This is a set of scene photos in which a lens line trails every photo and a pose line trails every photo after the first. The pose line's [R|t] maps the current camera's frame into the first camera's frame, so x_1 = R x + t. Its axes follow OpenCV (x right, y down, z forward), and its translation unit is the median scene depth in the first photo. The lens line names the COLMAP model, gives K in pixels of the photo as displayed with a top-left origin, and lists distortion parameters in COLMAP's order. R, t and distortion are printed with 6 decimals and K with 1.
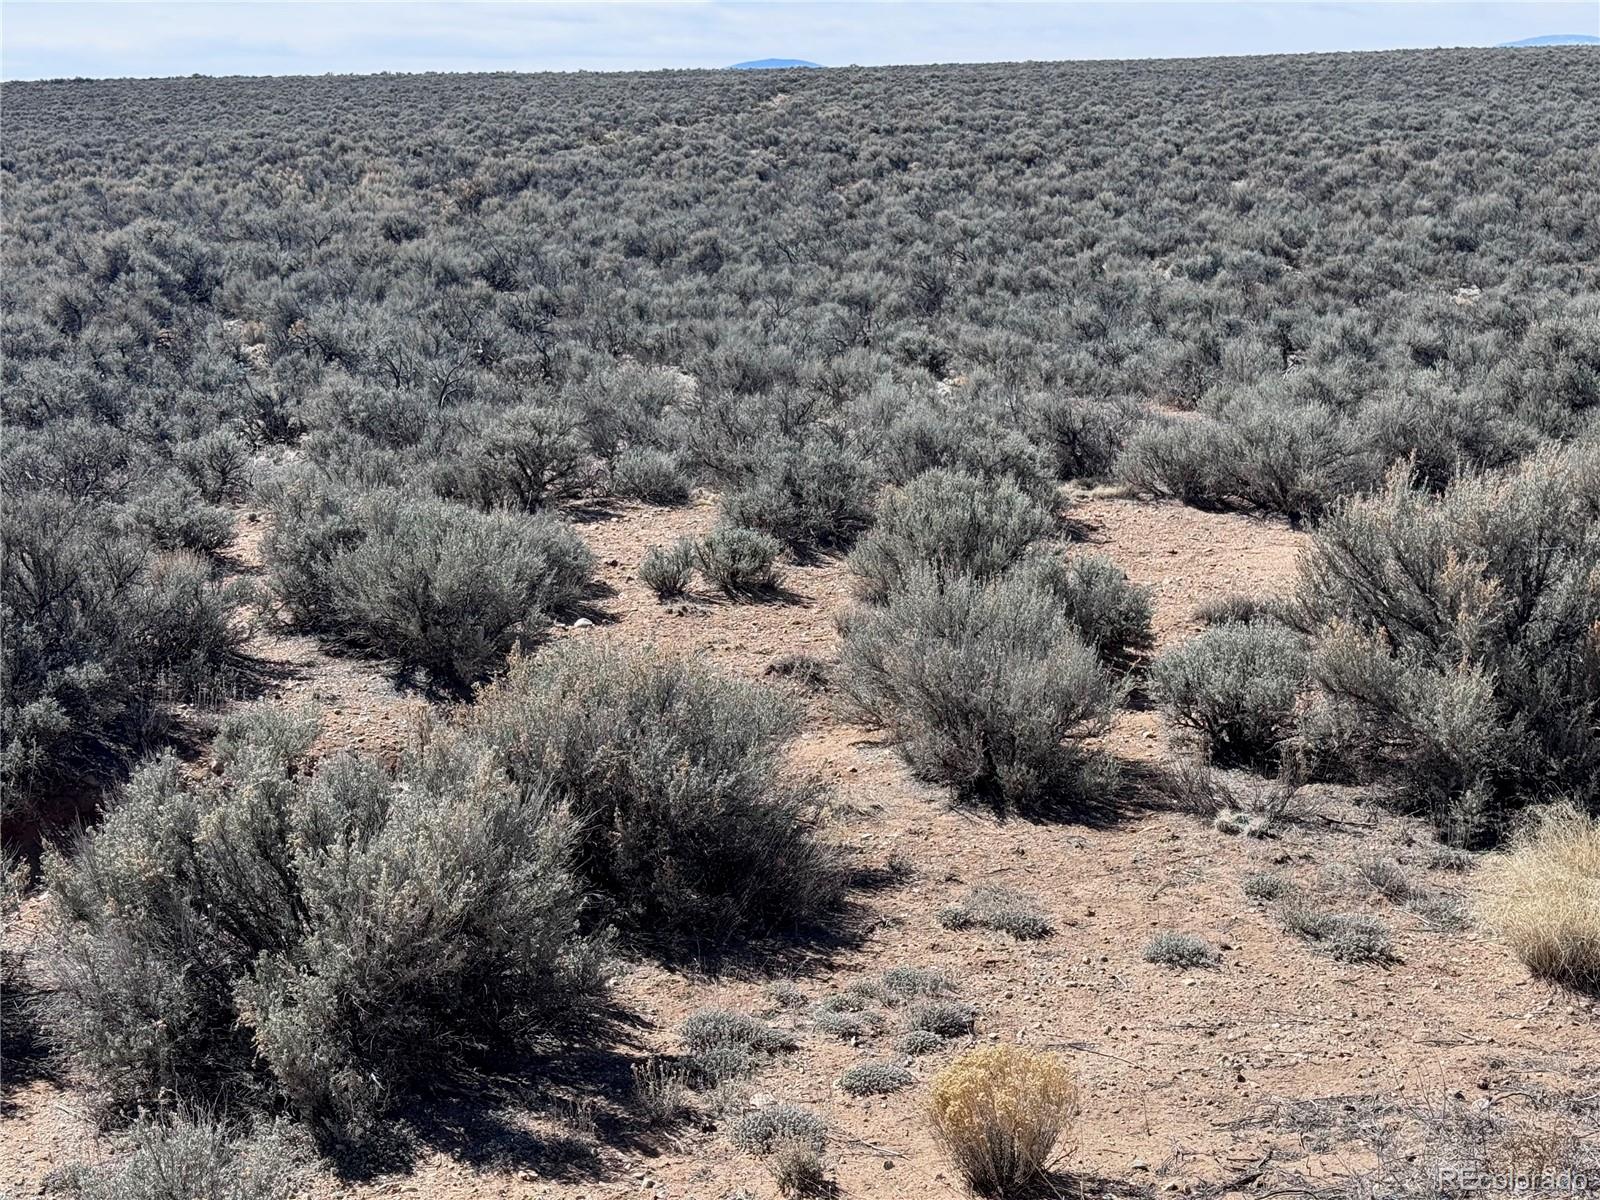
lens RADIAL K [[2258.7, 0, 800.0], [0, 2258.7, 600.0], [0, 0, 1]] dist [0.193080, -0.403981]
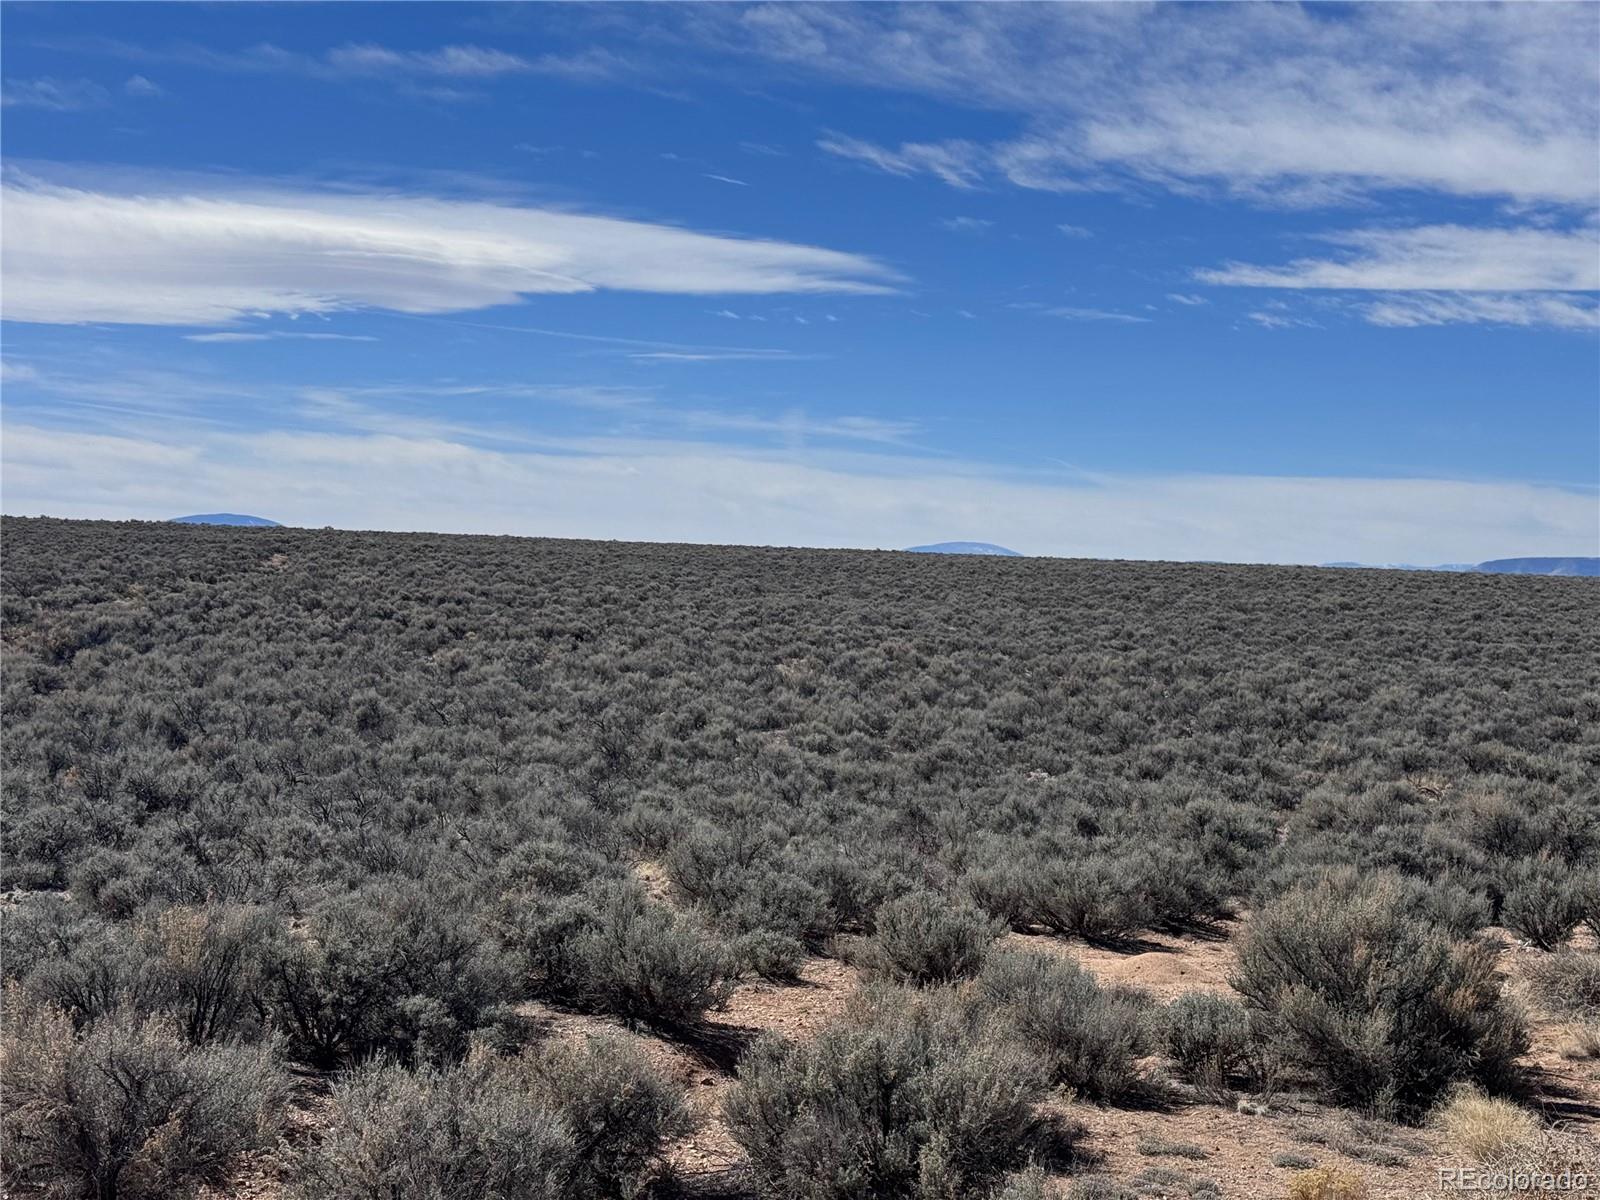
lens RADIAL K [[2258.7, 0, 800.0], [0, 2258.7, 600.0], [0, 0, 1]] dist [0.193080, -0.403981]
pose [[0.970810, 0.052597, 0.234013, -0.075715], [-0.004301, 0.979320, -0.202271, 0.010997], [-0.239813, 0.195360, 0.950960, -0.078142]]
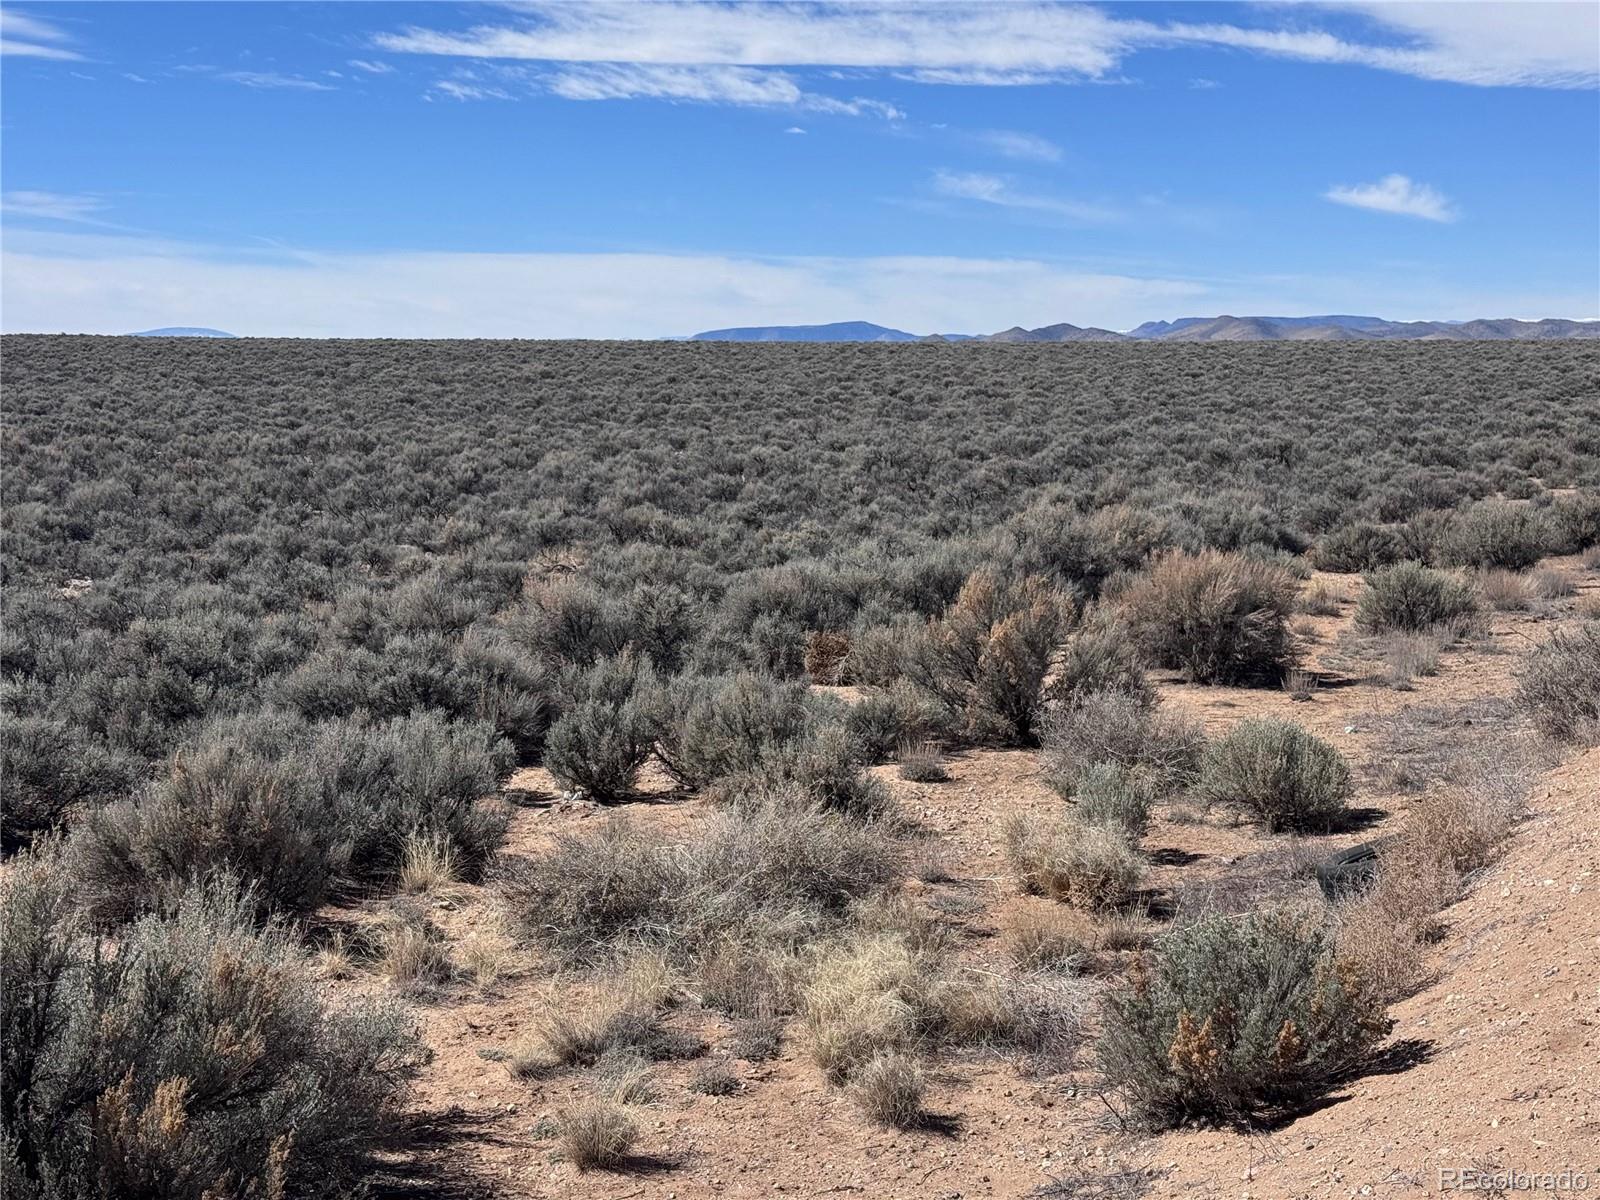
lens RADIAL K [[2258.7, 0, 800.0], [0, 2258.7, 600.0], [0, 0, 1]] dist [0.193080, -0.403981]
pose [[0.841180, -0.038301, 0.539396, 0.021908], [0.103182, 0.990530, -0.090576, -0.008174], [-0.530819, 0.131847, 0.837166, 0.039250]]
